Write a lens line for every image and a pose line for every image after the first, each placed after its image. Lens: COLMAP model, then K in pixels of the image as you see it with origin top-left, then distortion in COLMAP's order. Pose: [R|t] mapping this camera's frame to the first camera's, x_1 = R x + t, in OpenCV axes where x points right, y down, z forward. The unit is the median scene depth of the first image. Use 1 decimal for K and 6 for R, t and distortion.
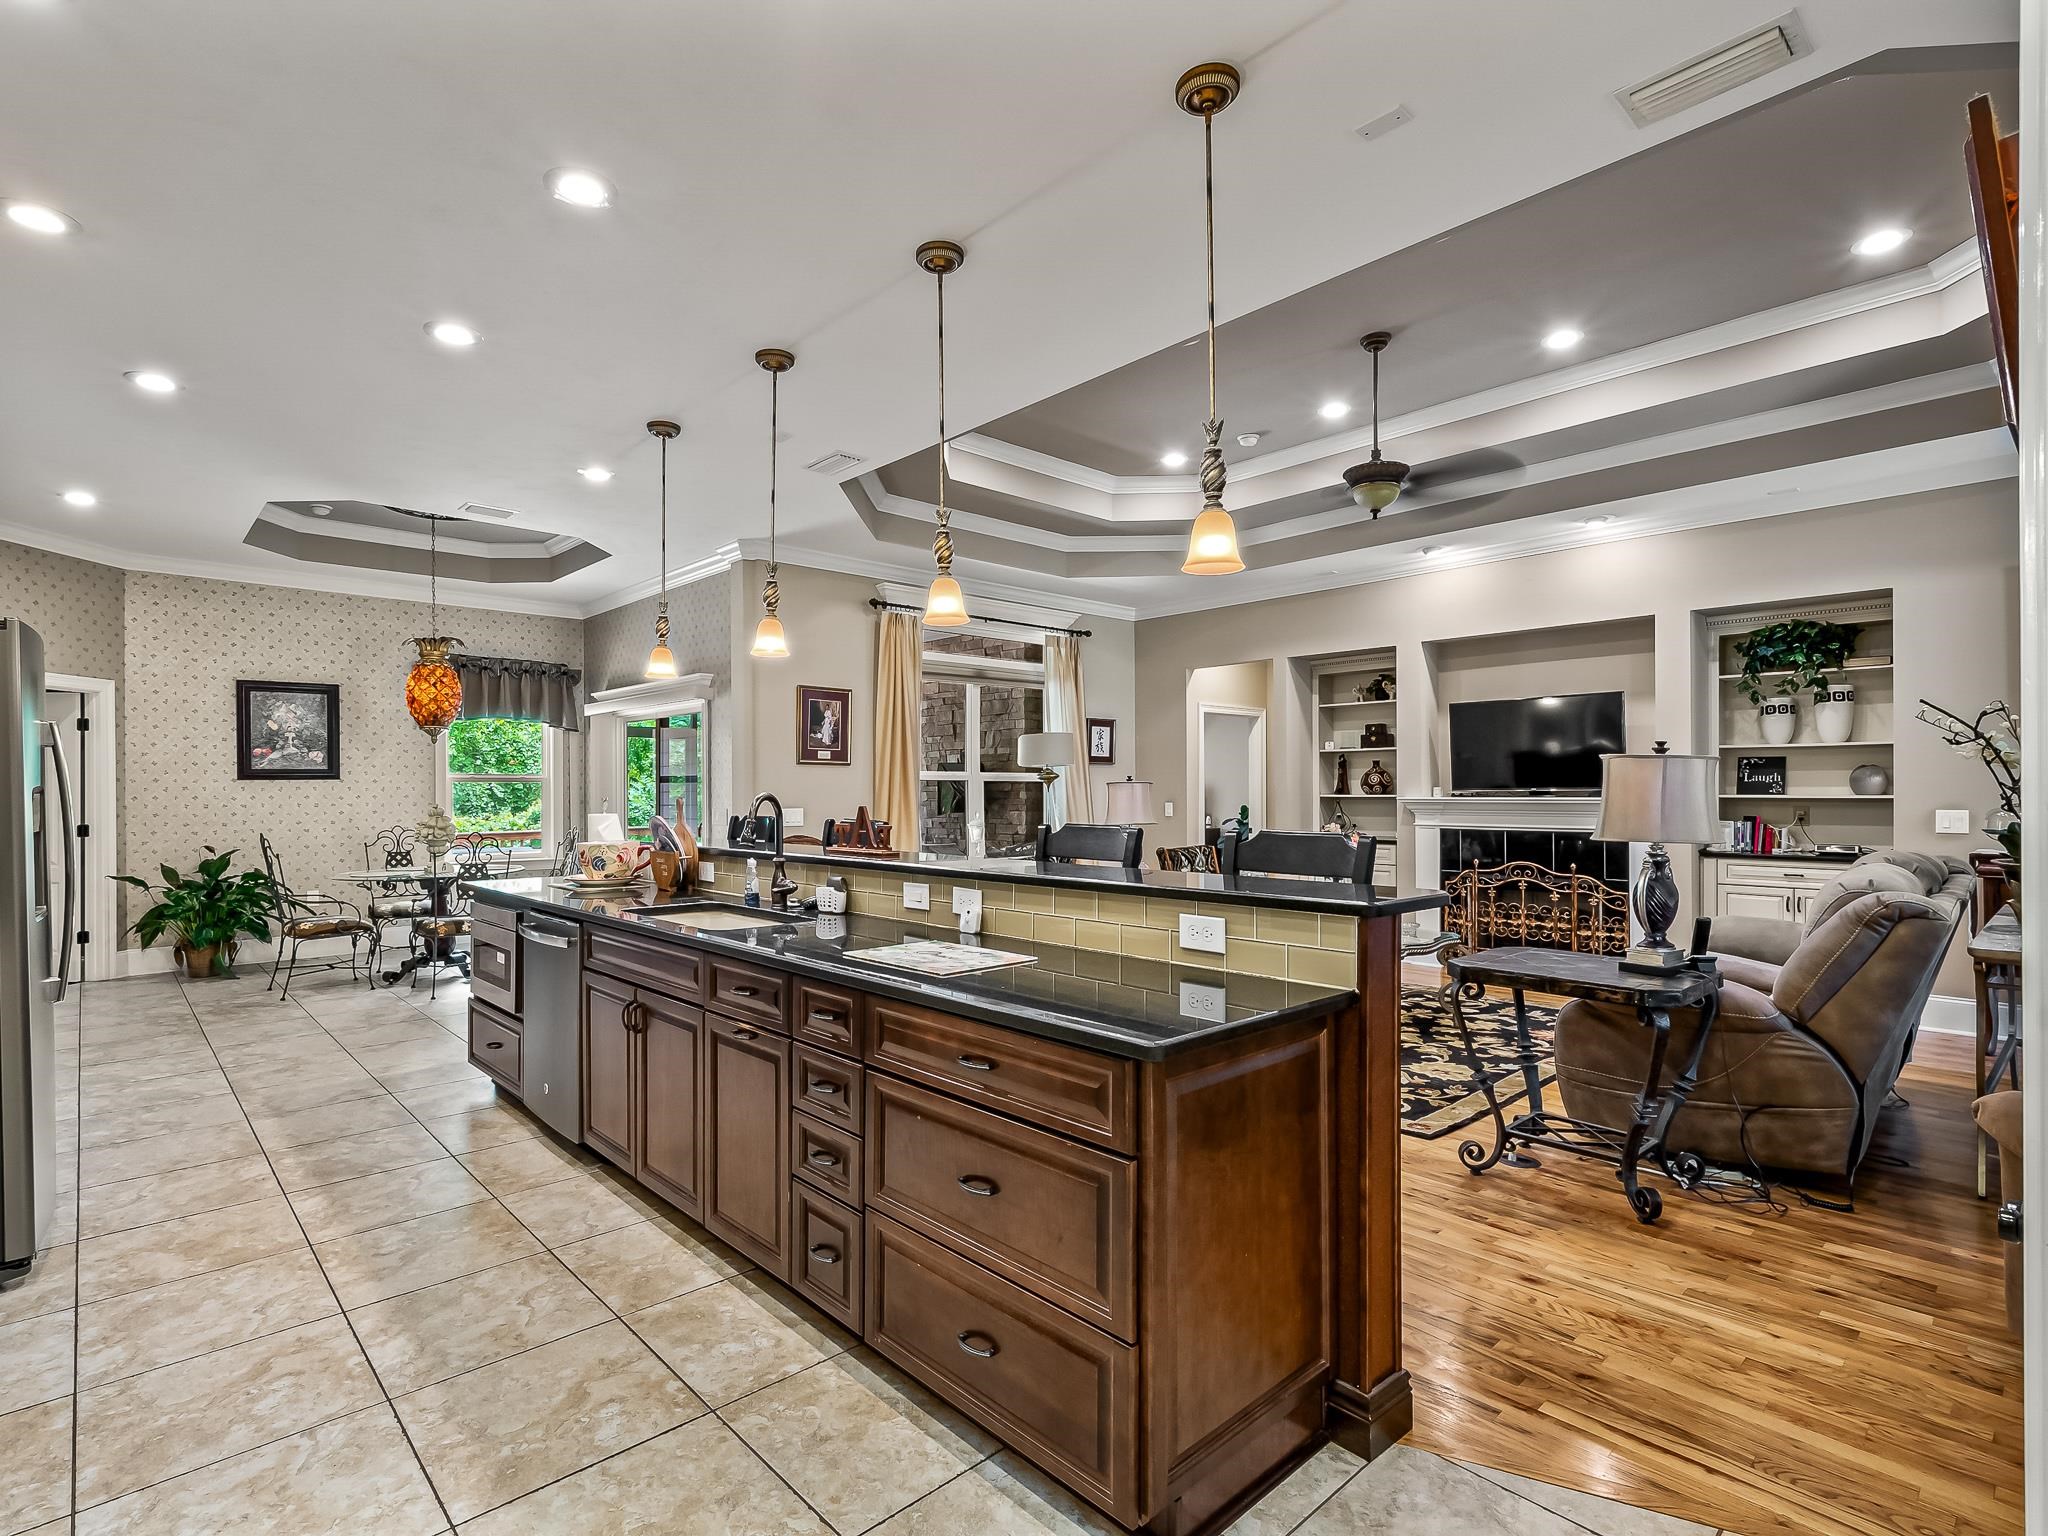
lens RADIAL K [[984.3, 0, 938.7], [0, 984.3, 789.6], [0, 0, 1]] dist [0.011026, -0.000447]
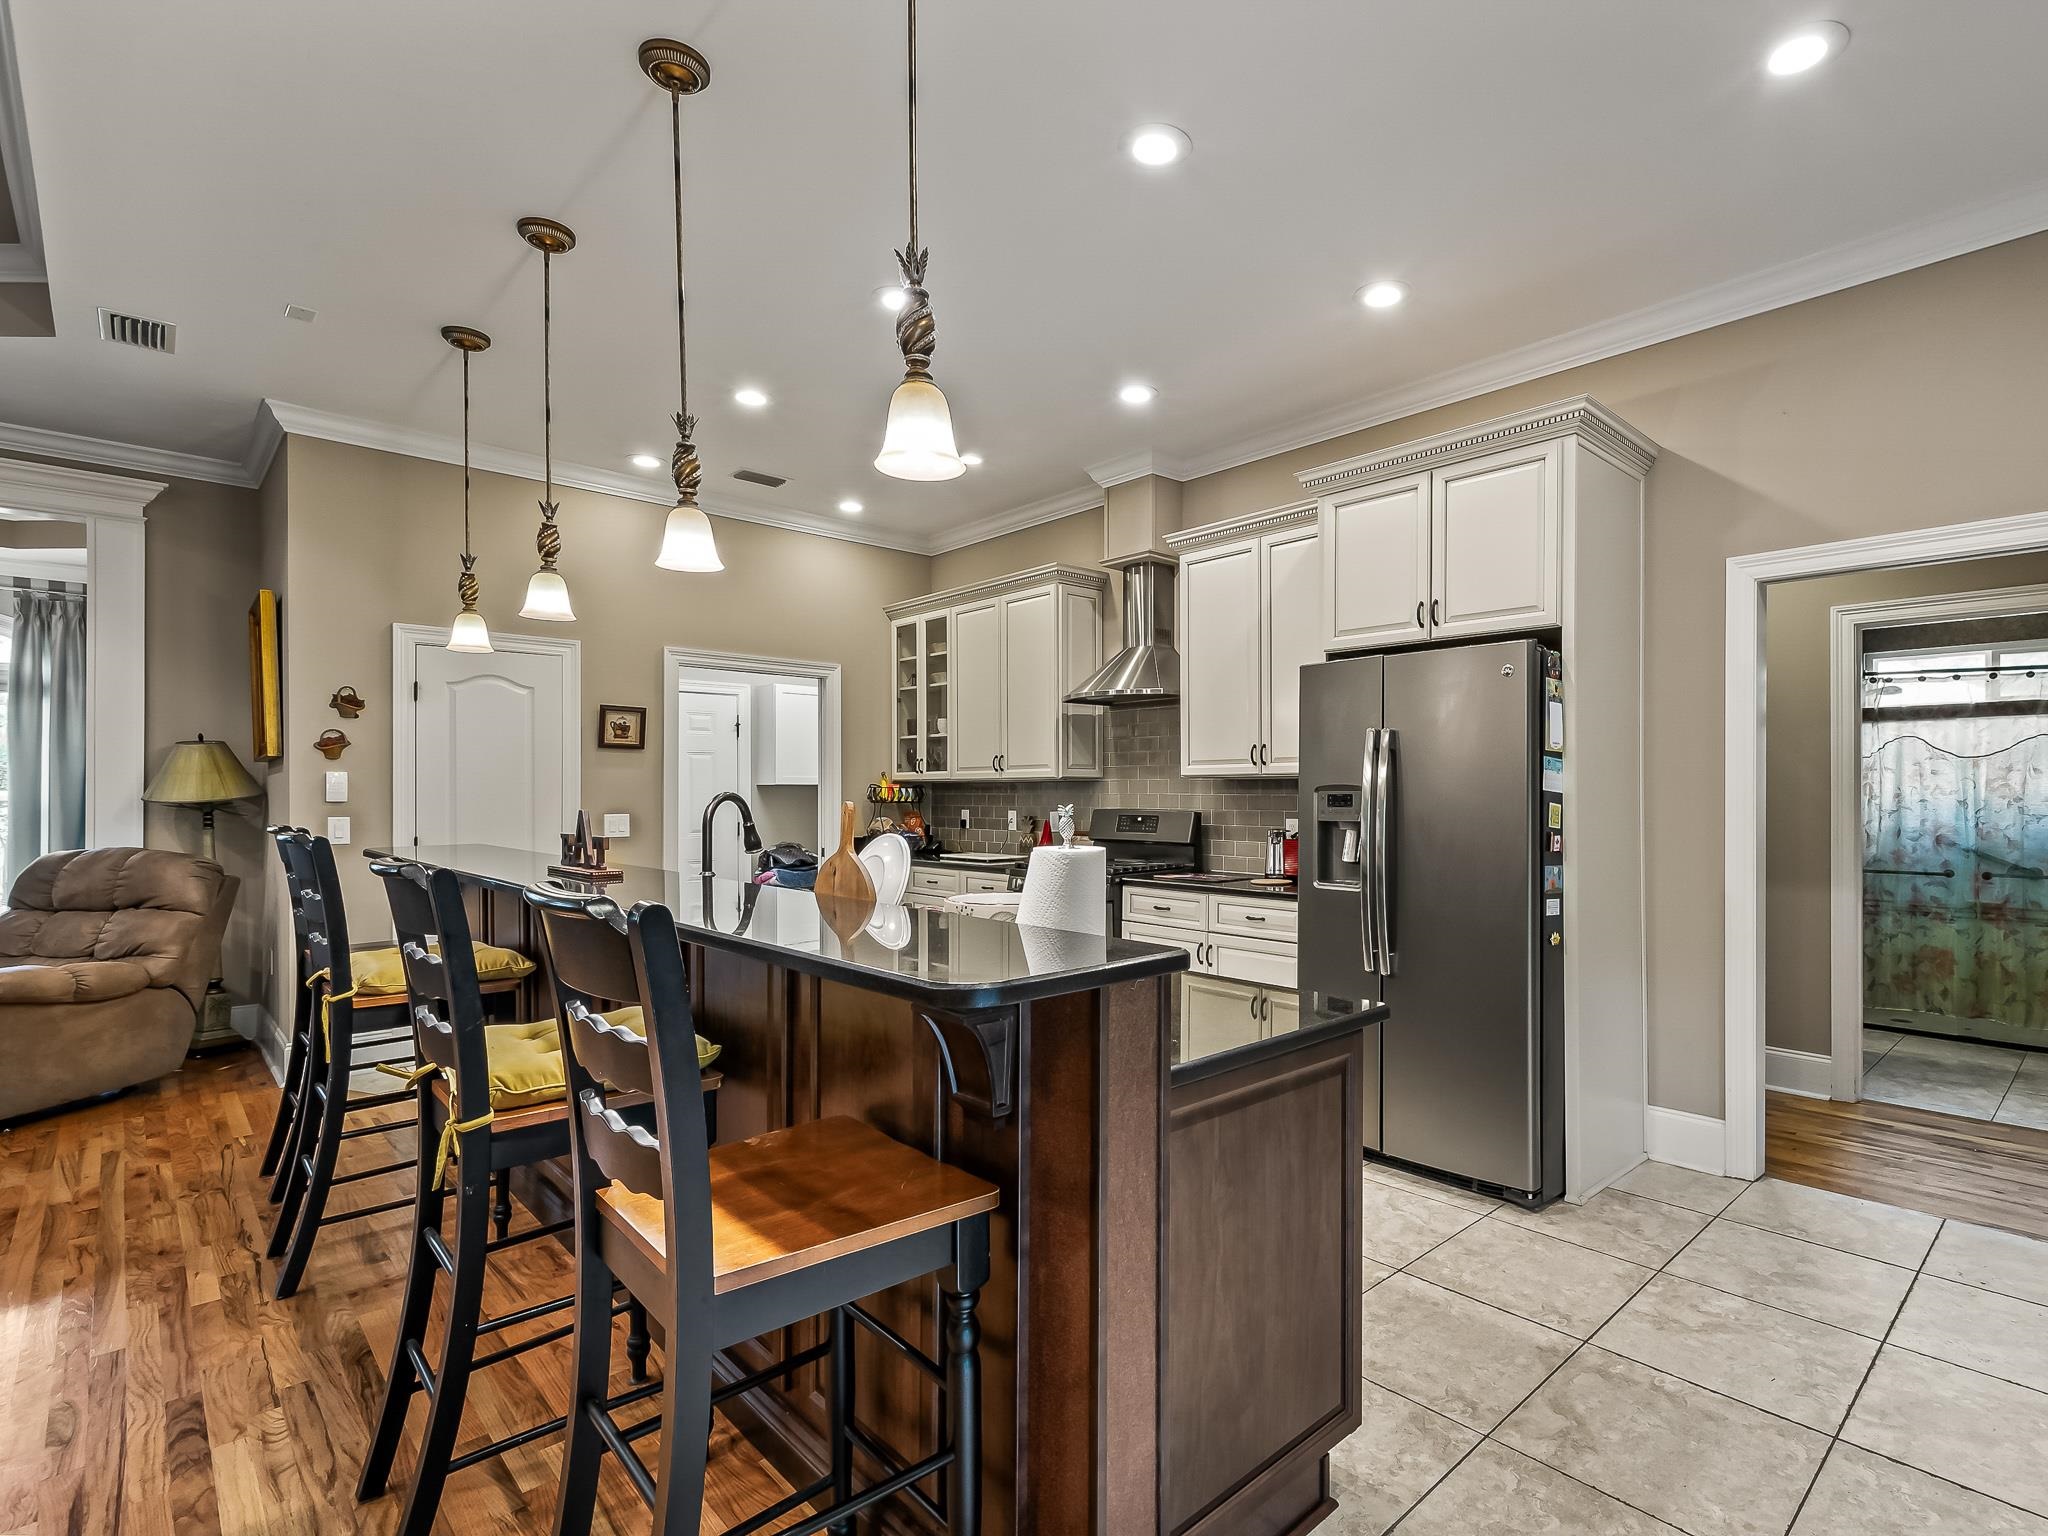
lens RADIAL K [[1014.6, 0, 1108.4], [0, 1014.6, 790.1], [0, 0, 1]] dist [0.007893, -0.000350]
pose [[-0.998247, 0.003530, -0.059084, -0.221714], [0.003611, 0.999993, -0.001255, 0.002403], [0.059079, -0.001466, -0.998252, 0.928357]]
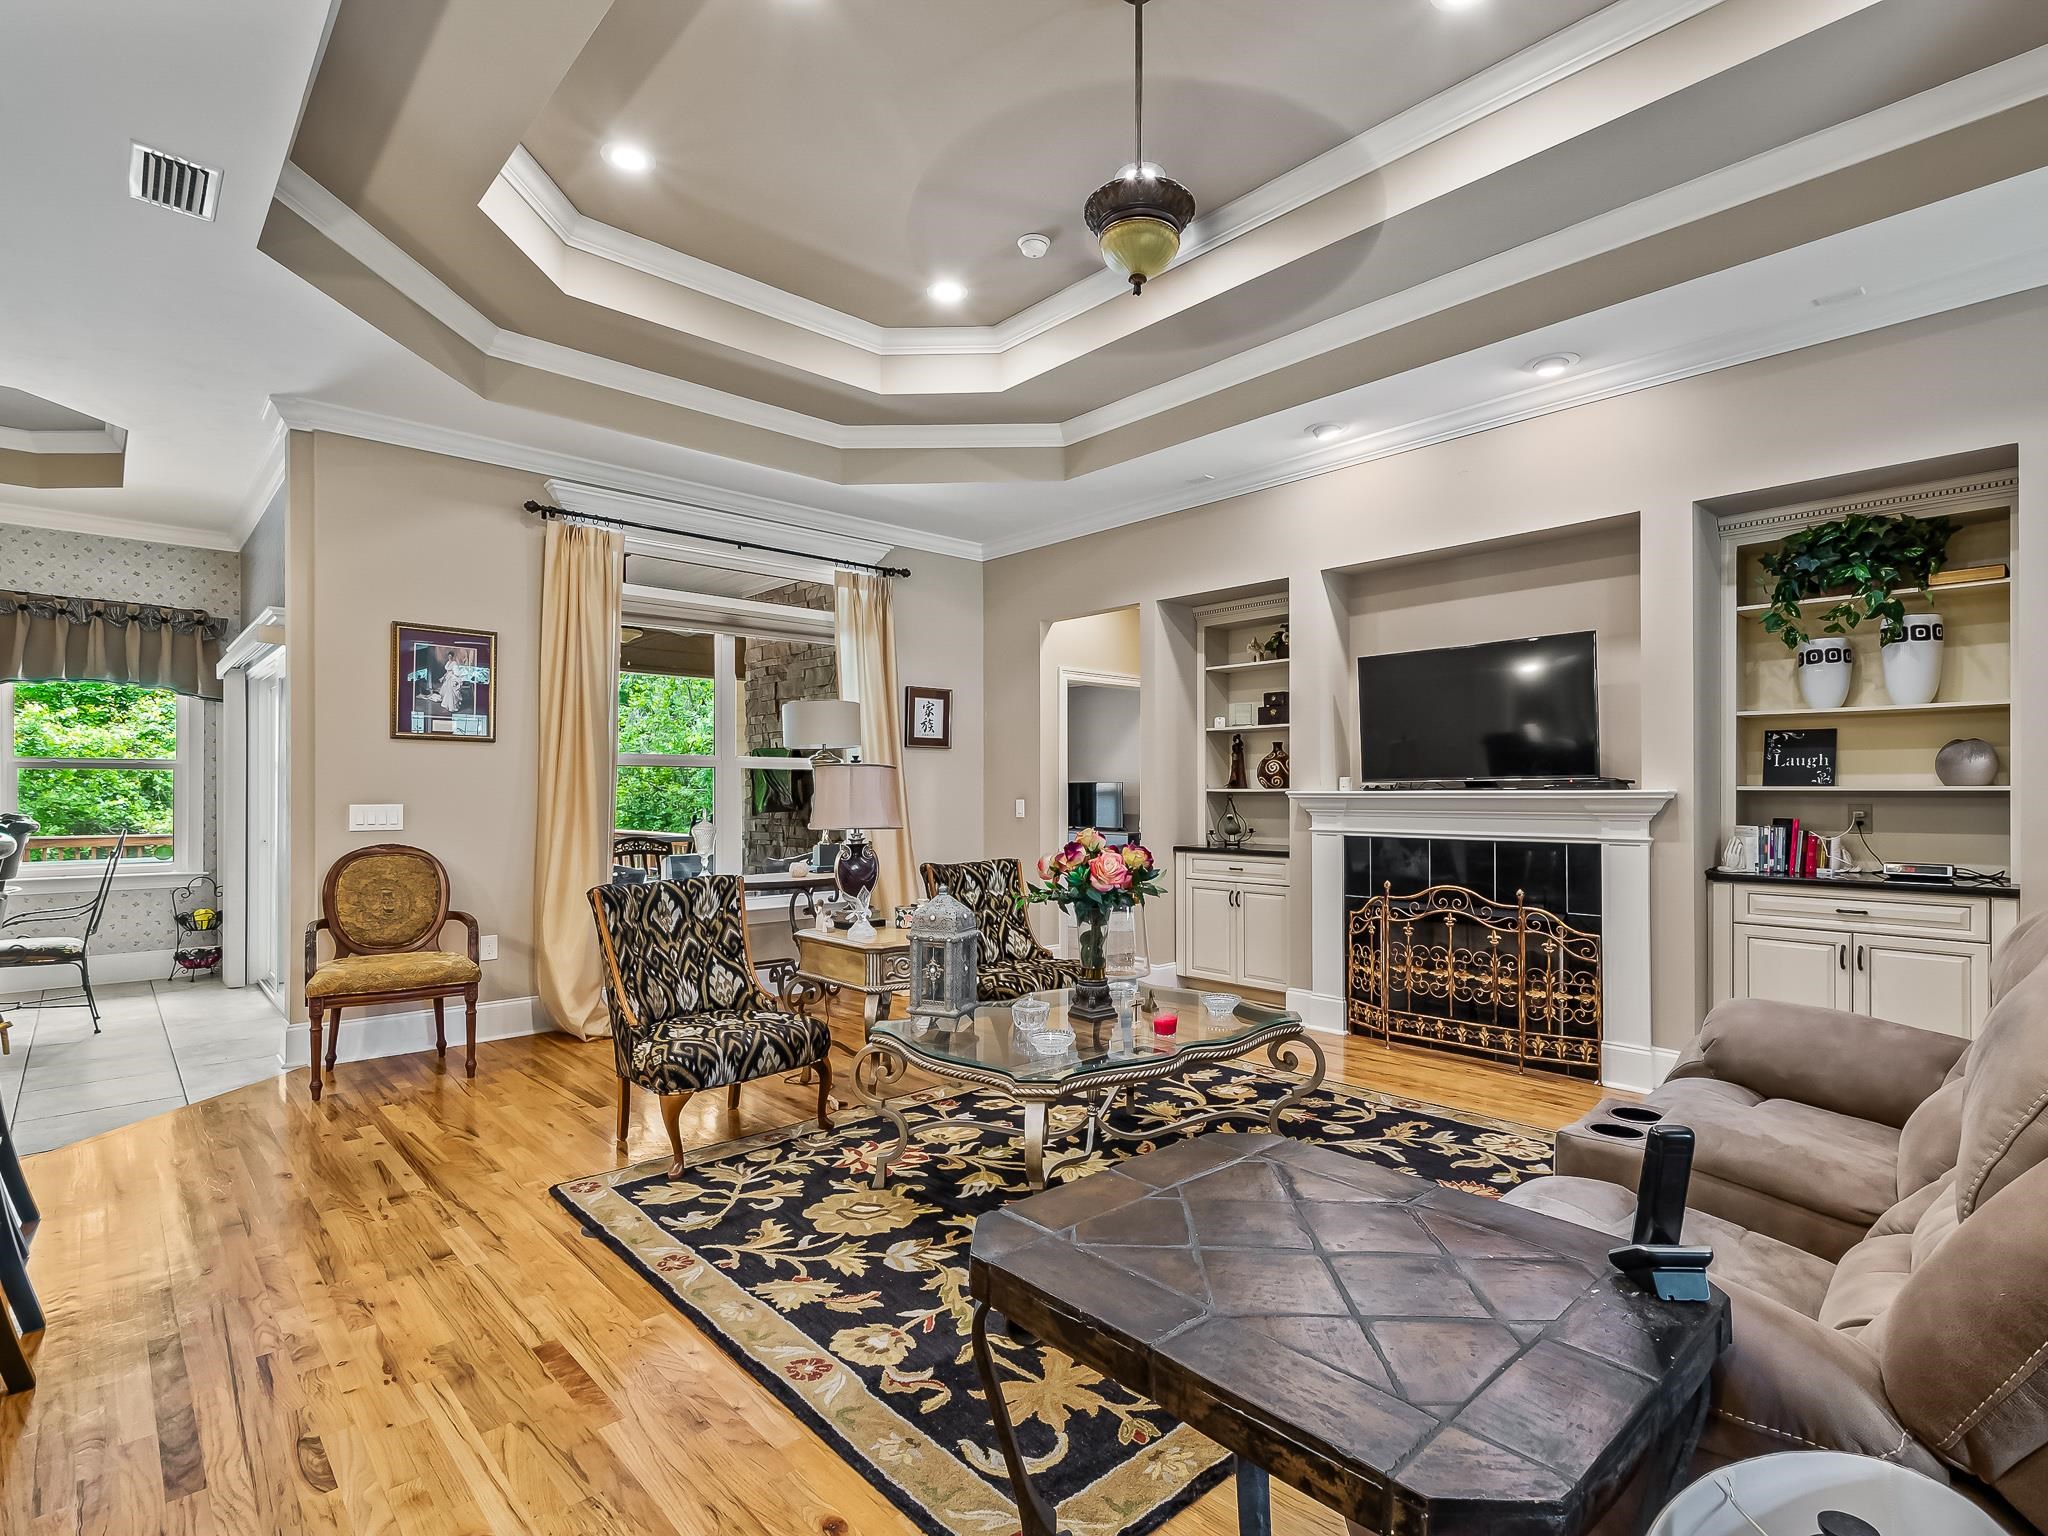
lens RADIAL K [[996.6, 0, 972.4], [0, 996.6, 787.7], [0, 0, 1]] dist [0.007754, 0.001388]
pose [[0.999923, 0.002701, 0.012138, 0.254696], [-0.002666, 0.999992, -0.002885, 0.009082], [-0.012146, 0.002852, 0.999922, 0.319156]]
